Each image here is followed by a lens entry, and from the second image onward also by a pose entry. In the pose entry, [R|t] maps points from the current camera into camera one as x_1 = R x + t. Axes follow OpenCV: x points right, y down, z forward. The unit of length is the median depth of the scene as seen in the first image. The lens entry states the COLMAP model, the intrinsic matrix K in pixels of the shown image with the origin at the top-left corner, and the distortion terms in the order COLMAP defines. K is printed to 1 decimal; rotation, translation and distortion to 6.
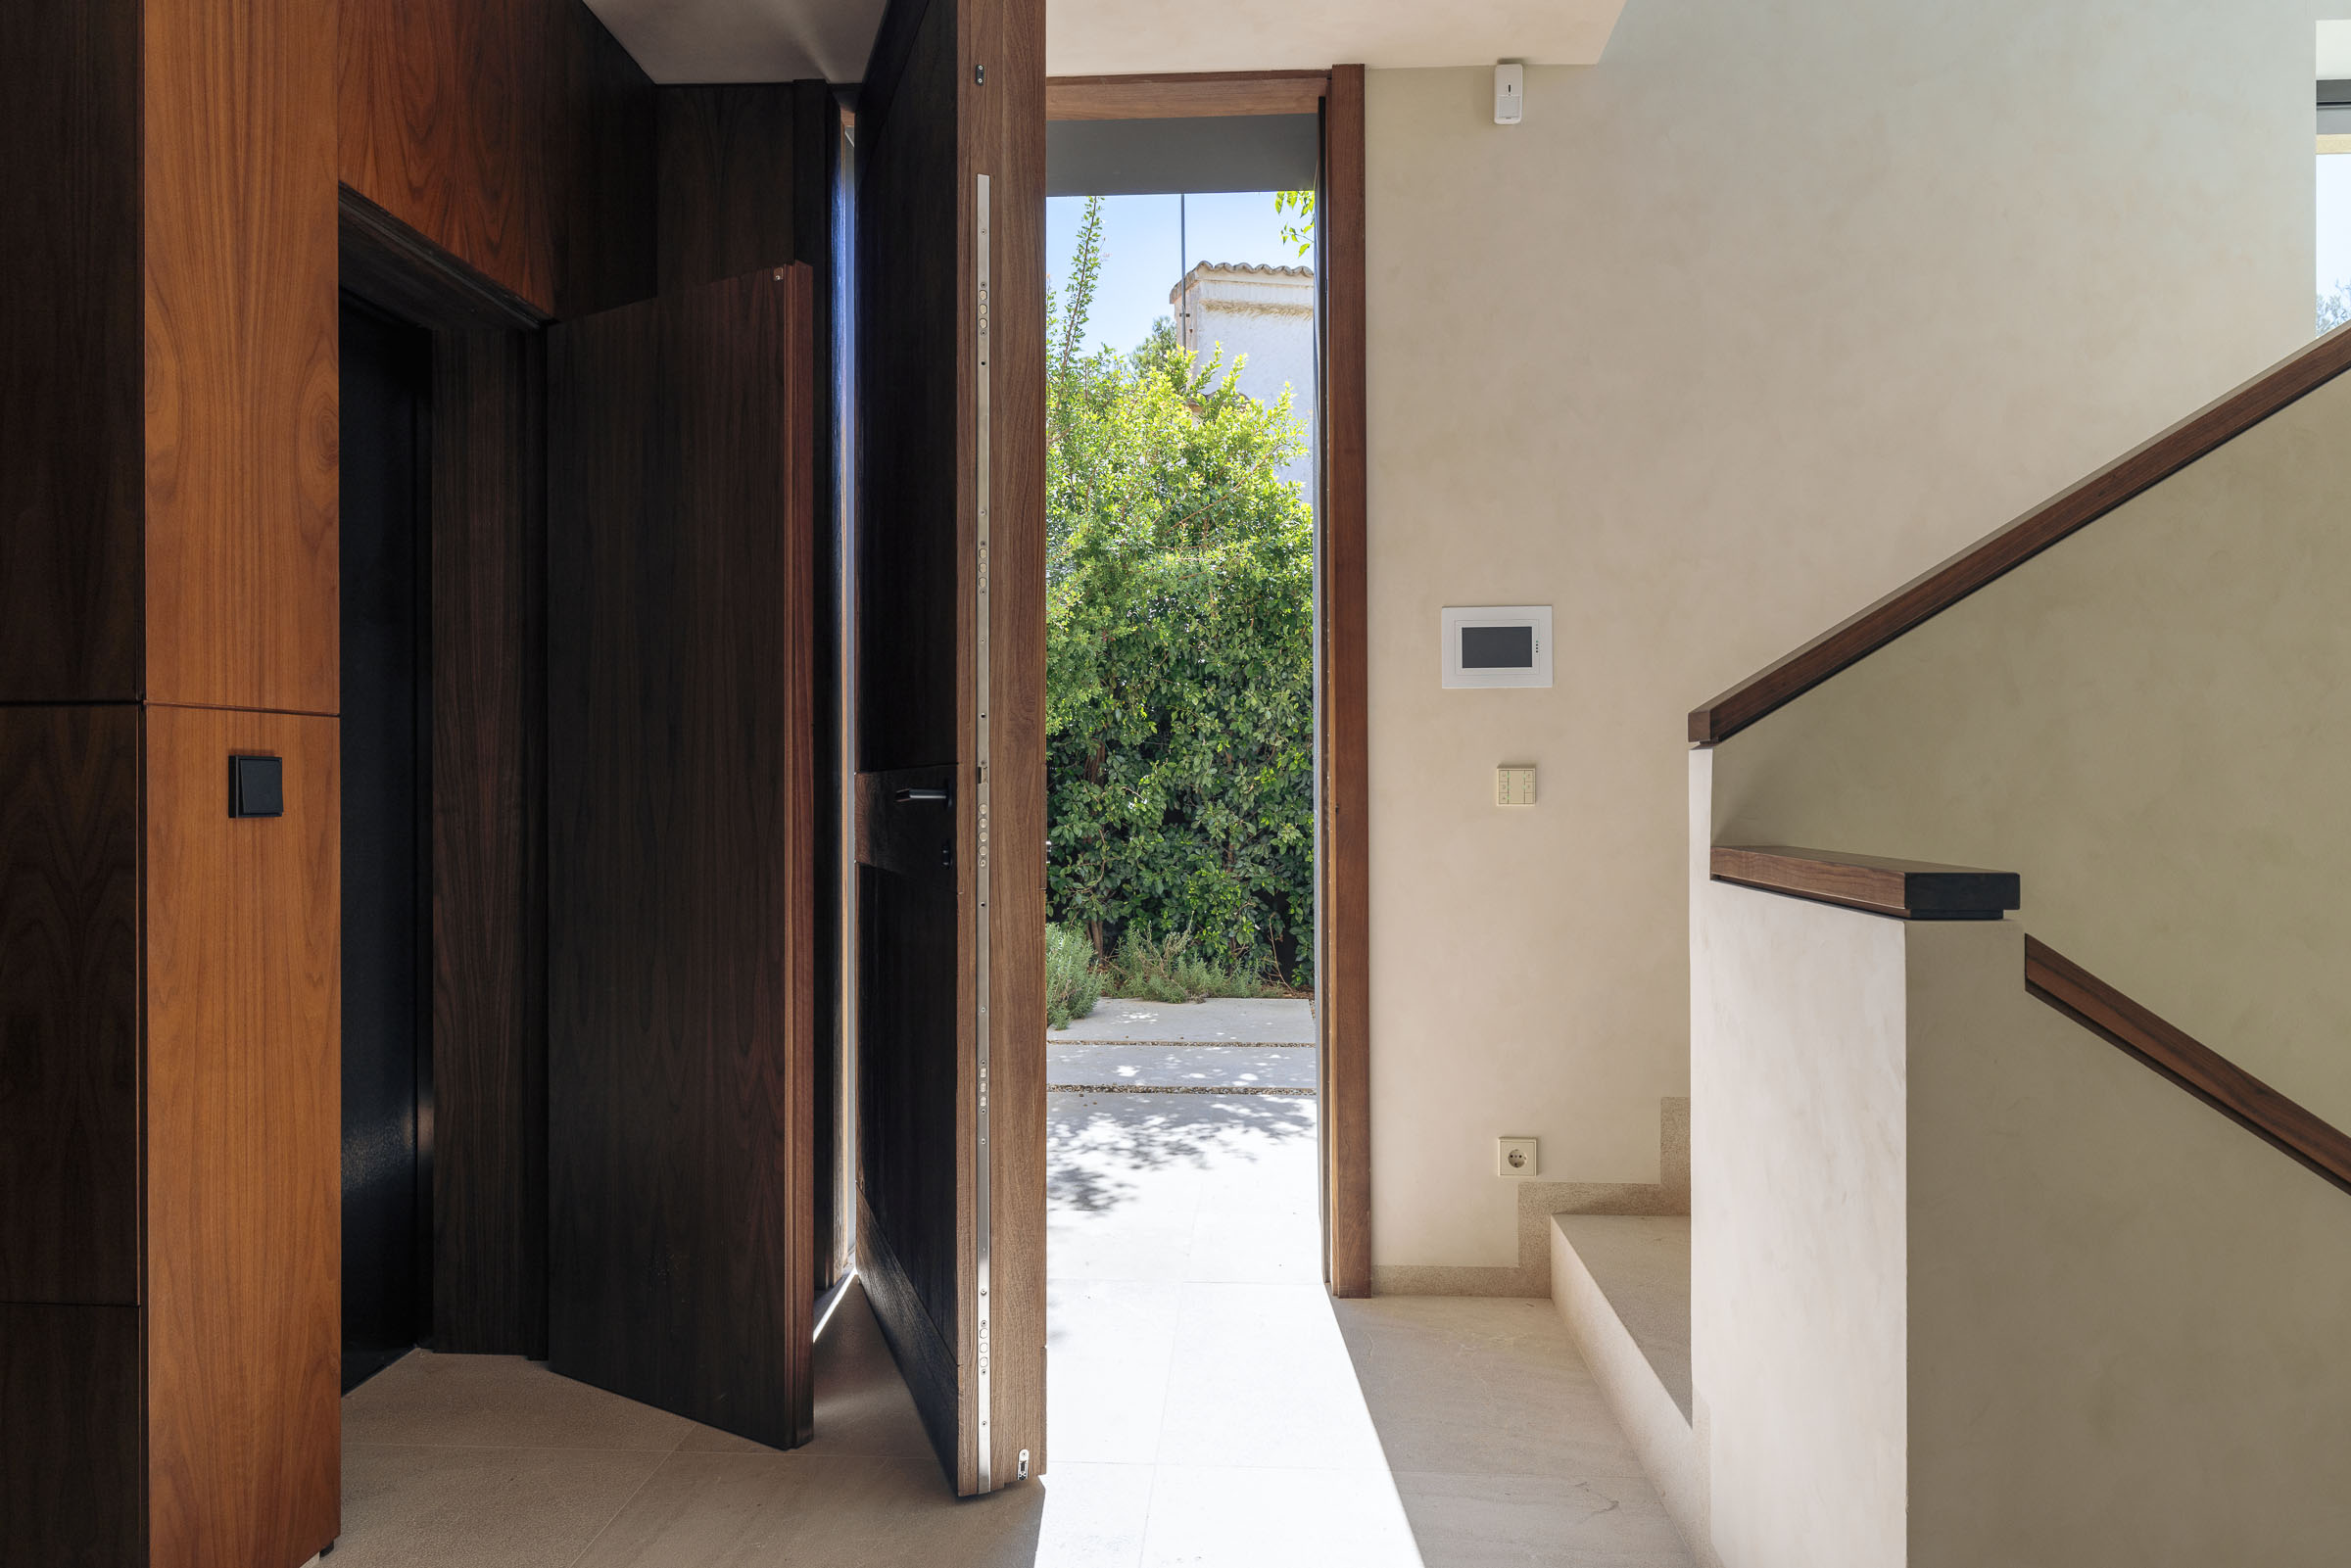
lens RADIAL K [[1364.7, 0, 1175.1], [0, 1364.7, 785.2], [0, 0, 1]] dist [-0.003405, 0.000994]
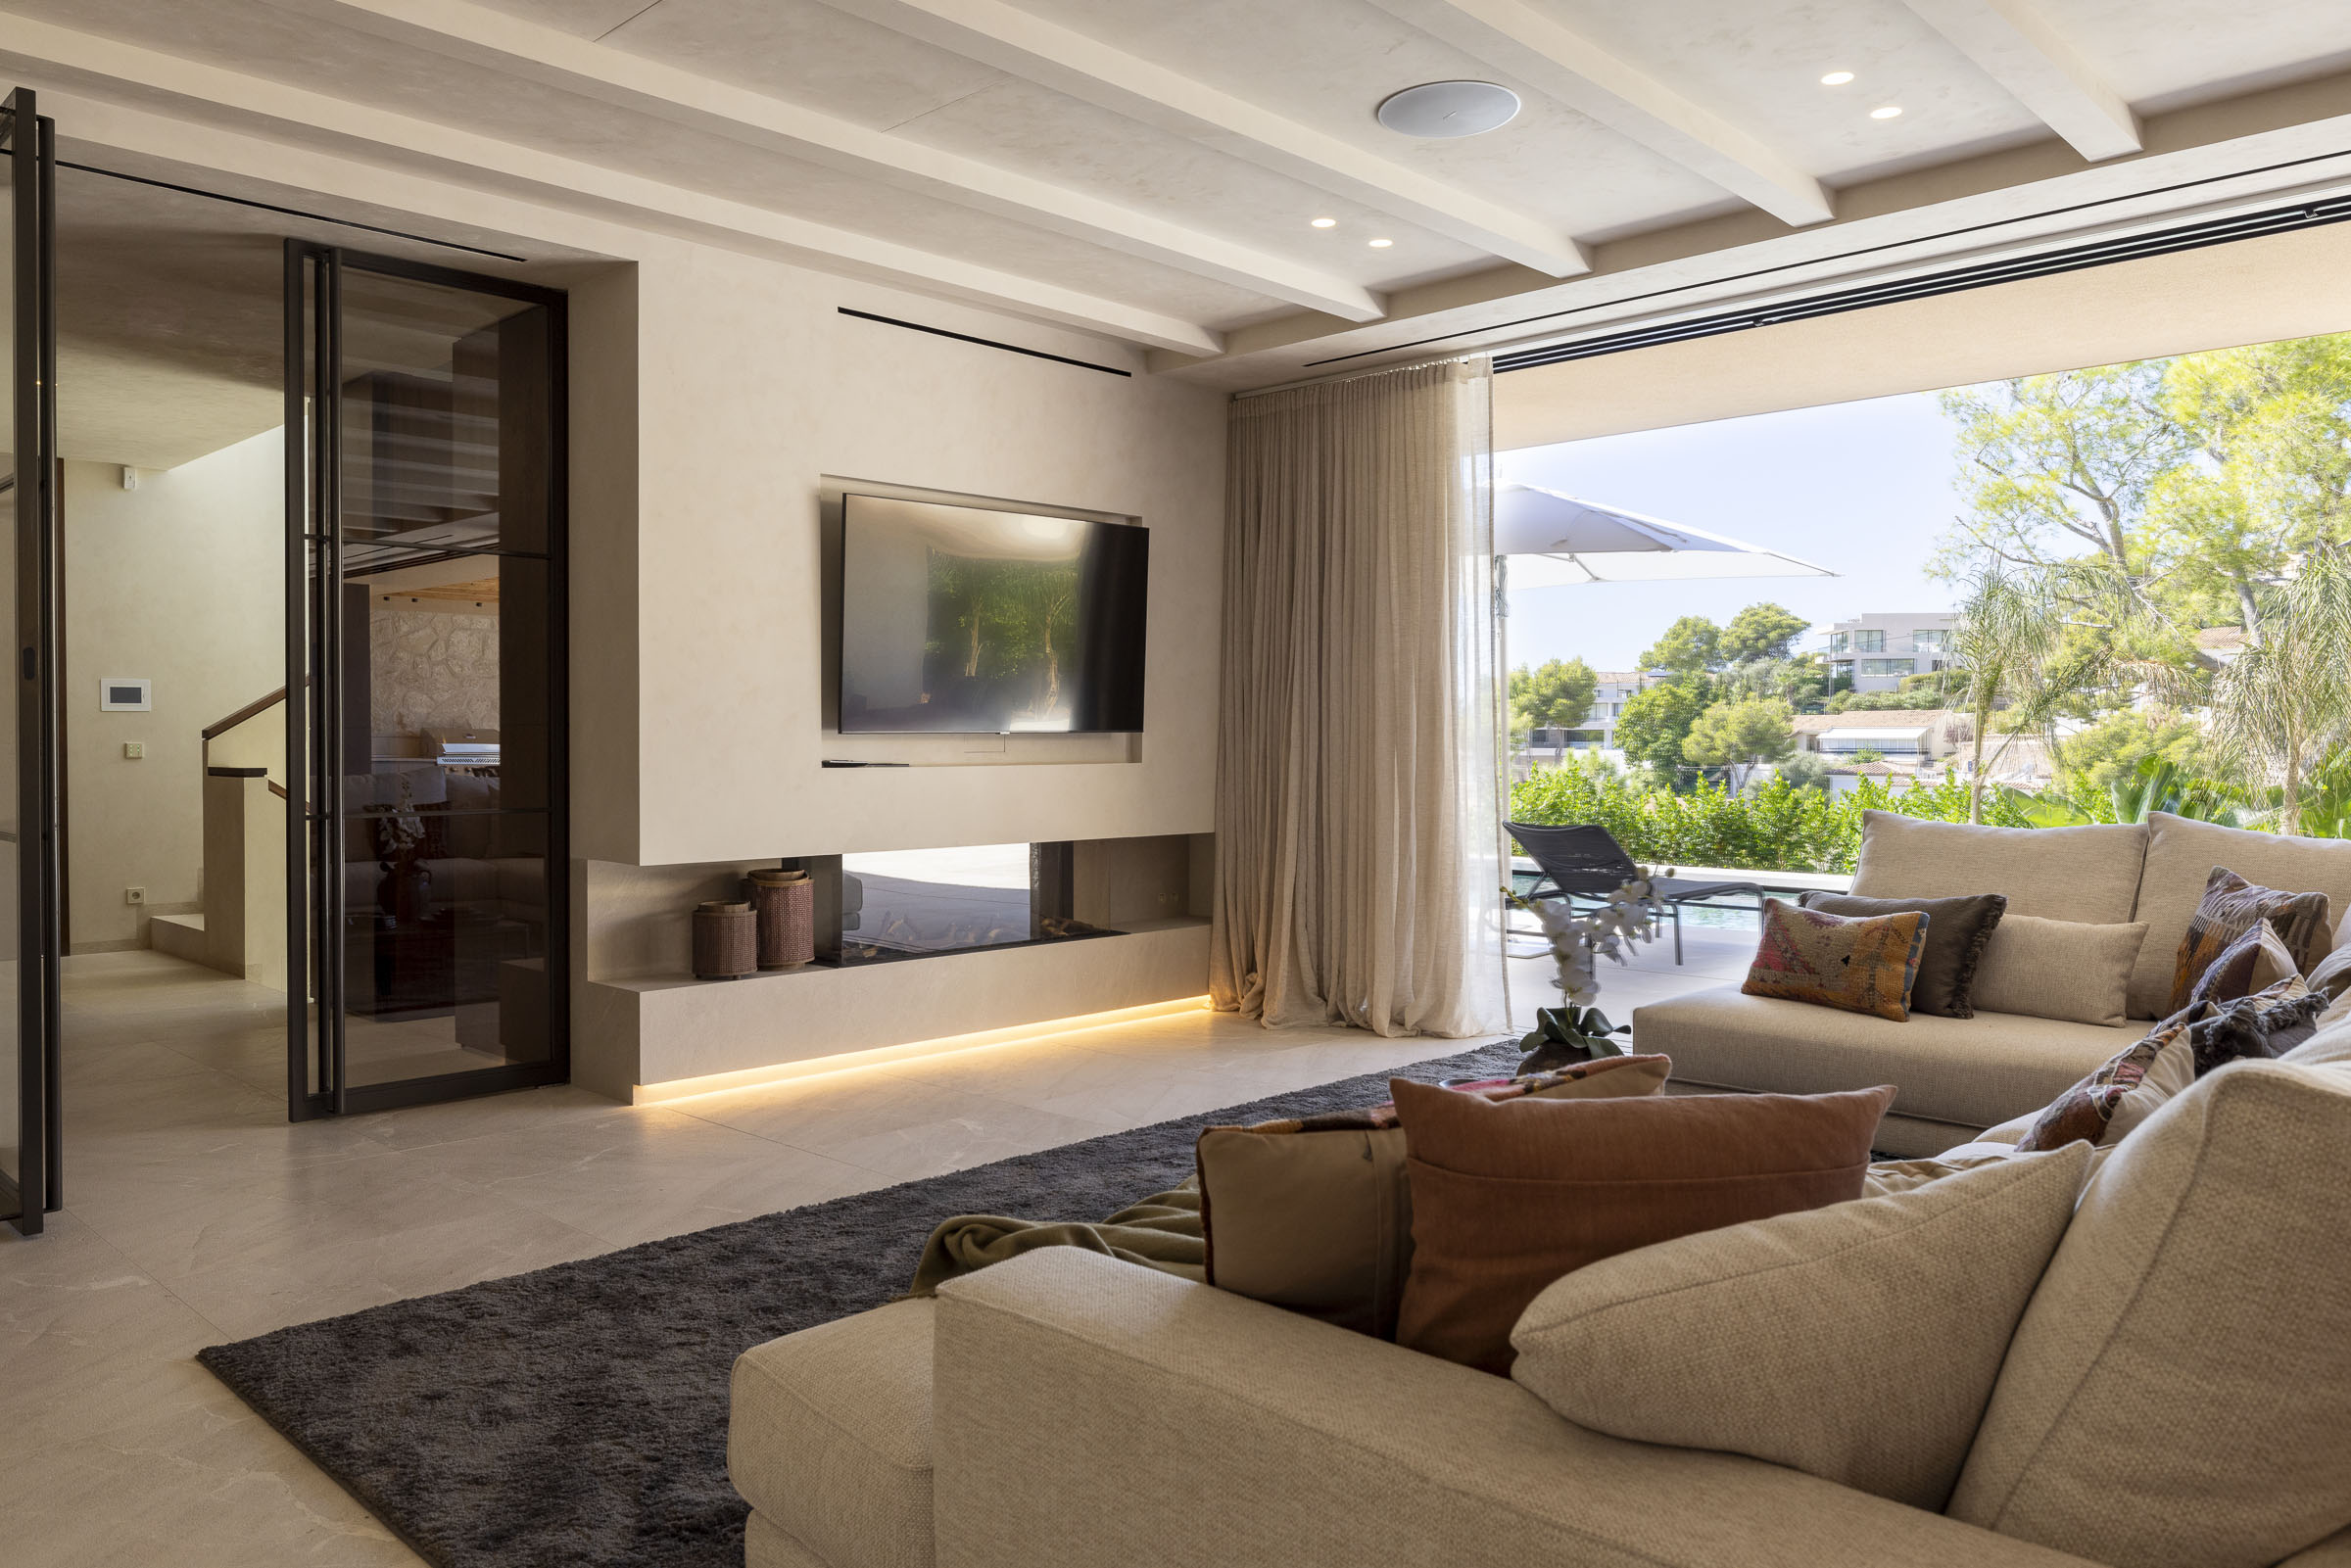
lens RADIAL K [[1708.9, 0, 1174.0], [0, 1708.9, 777.9], [0, 0, 1]] dist [-0.013104, 0.010147]
pose [[0.660334, -0.005128, 0.750954, -0.862784], [-0.006531, 0.999900, 0.012571, 0.000117], [-0.750944, -0.013206, 0.660234, -2.577386]]
